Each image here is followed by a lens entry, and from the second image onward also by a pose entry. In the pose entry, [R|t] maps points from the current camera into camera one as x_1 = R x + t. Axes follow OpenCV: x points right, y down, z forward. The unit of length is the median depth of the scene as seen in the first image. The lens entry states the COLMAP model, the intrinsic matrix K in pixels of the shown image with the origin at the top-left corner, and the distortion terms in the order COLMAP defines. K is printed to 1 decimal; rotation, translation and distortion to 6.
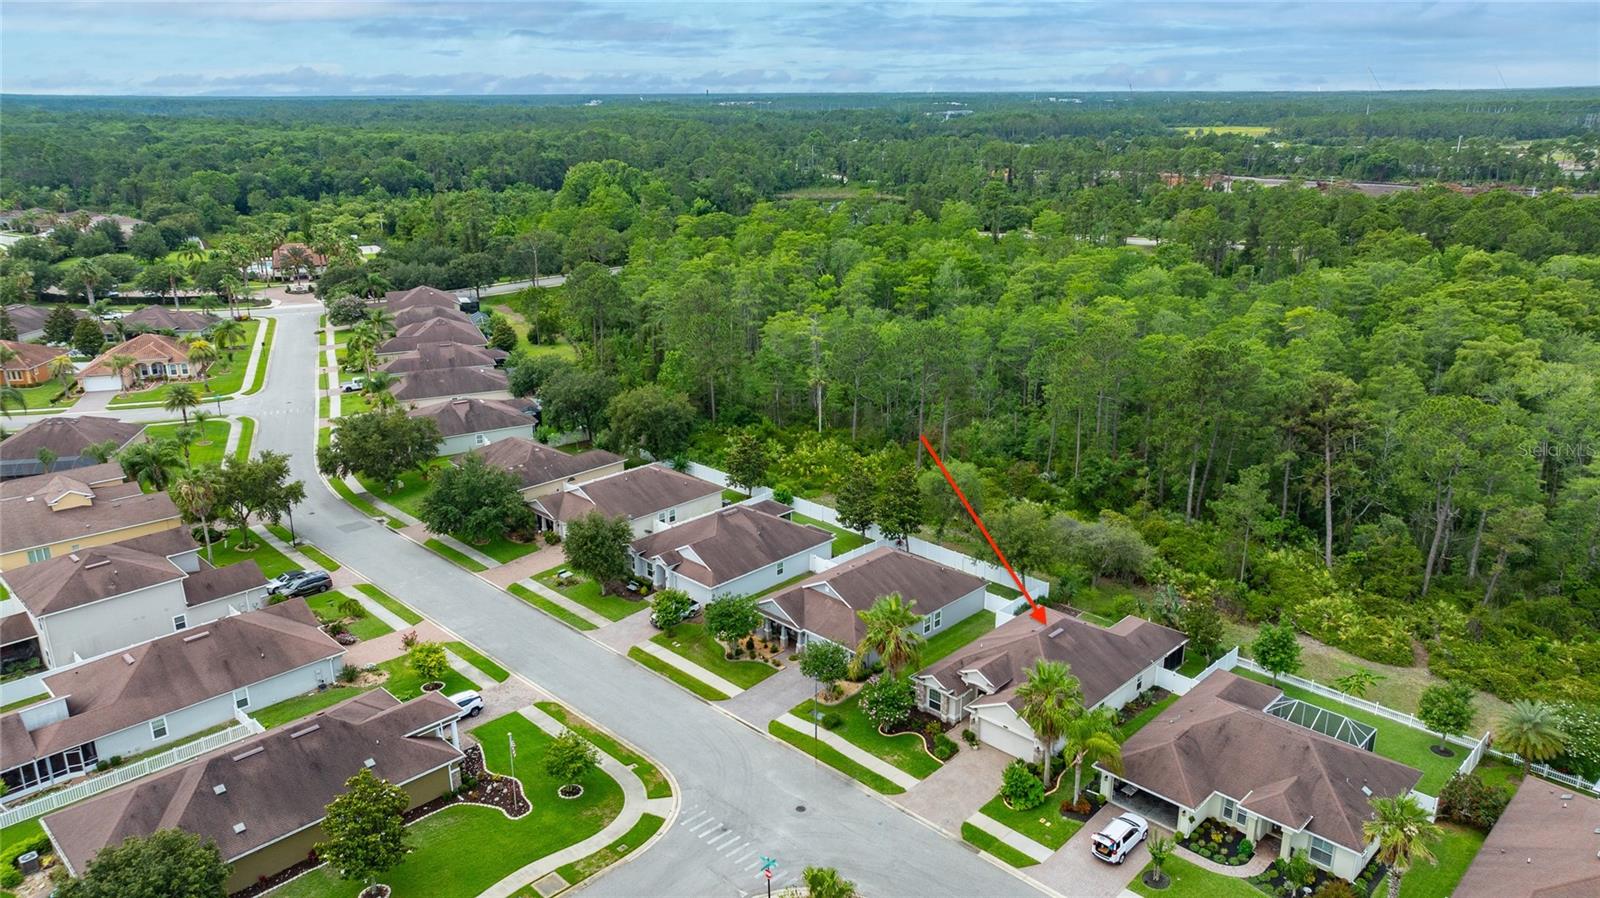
lens RADIAL K [[1119.0, 0, 805.4], [0, 1119.0, 447.6], [0, 0, 1]] dist [-0.033292, 0.056524]
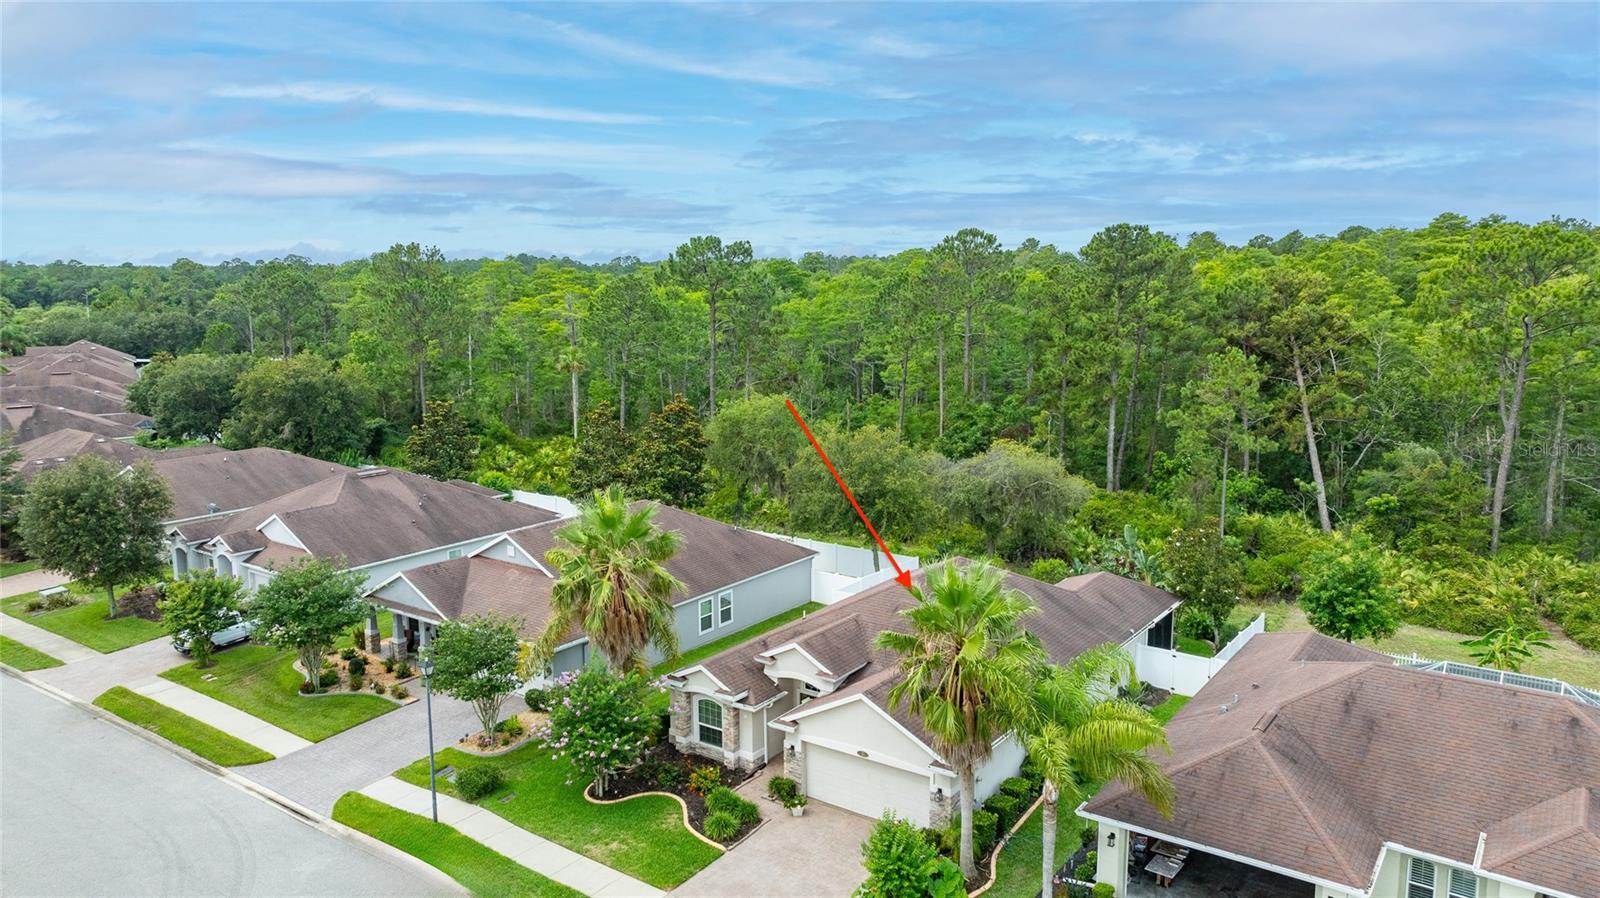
lens RADIAL K [[1119.0, 0, 805.4], [0, 1119.0, 447.6], [0, 0, 1]] dist [-0.033292, 0.056524]
pose [[0.988107, -0.023345, 0.151983, 0.086326], [0.046273, 0.987736, -0.149121, 0.182124], [-0.146638, 0.154381, 0.977069, 0.515264]]
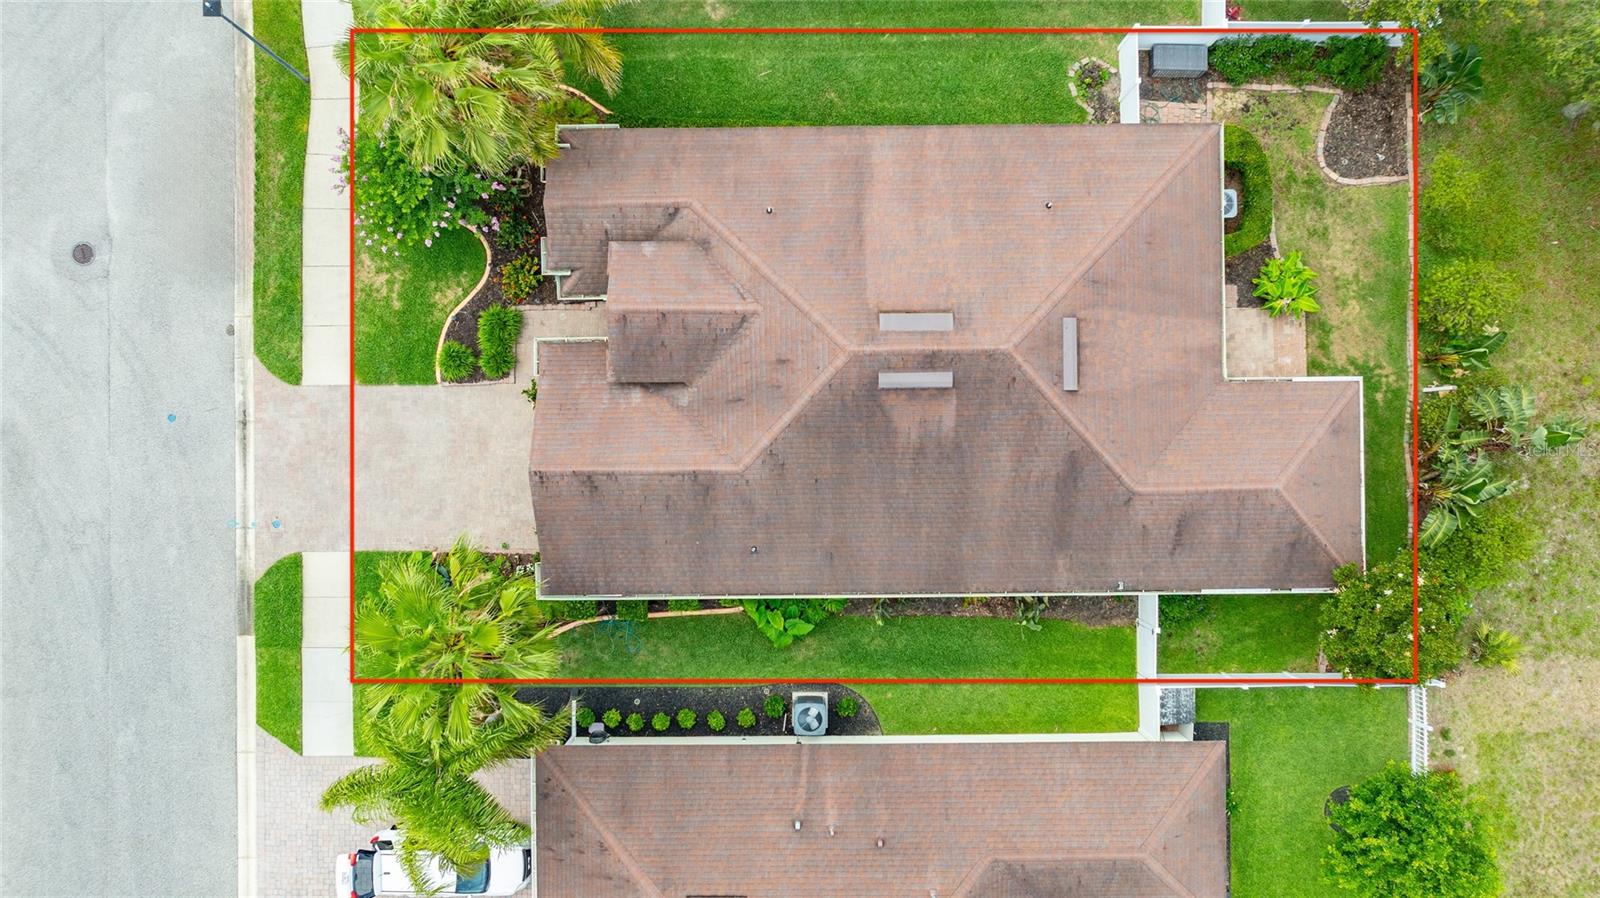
lens RADIAL K [[1119.0, 0, 805.4], [0, 1119.0, 447.6], [0, 0, 1]] dist [-0.033292, 0.056524]
pose [[0.705889, 0.708314, 0.003431, 0.217838], [-0.214282, 0.208927, 0.954166, -0.121977], [0.675132, -0.674271, 0.299259, 0.883594]]
